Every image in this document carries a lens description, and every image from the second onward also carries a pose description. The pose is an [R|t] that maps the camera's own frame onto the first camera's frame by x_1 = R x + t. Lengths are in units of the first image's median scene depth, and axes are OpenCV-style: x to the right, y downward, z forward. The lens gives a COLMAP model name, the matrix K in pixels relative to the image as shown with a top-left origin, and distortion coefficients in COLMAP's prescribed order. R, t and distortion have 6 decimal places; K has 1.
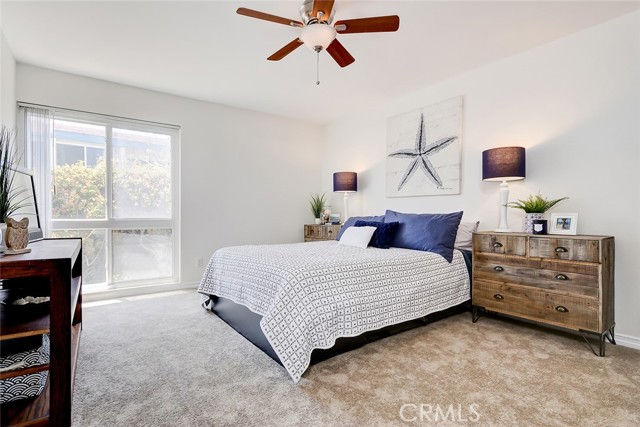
lens RADIAL K [[333.9, 0, 319.9], [0, 333.9, 216.3], [0, 0, 1]] dist [-0.000323, 0.000082]
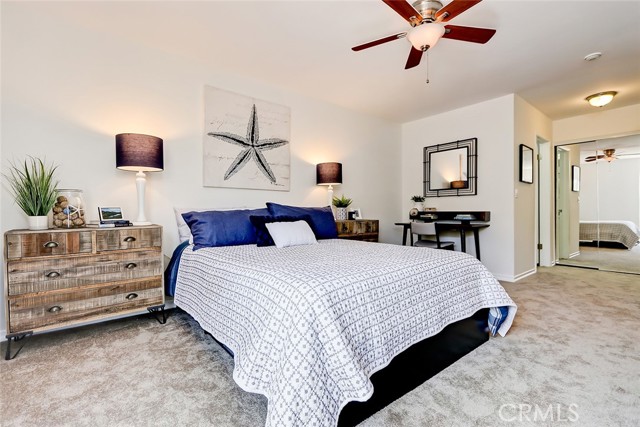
lens RADIAL K [[298.8, 0, 320.1], [0, 298.8, 212.4], [0, 0, 1]] dist [0.016918, 0.000973]
pose [[-0.062307, -0.021282, 0.997830, -0.583586], [-0.003367, 0.999771, 0.021113, -0.011765], [-0.998051, -0.002044, -0.062364, 0.862602]]
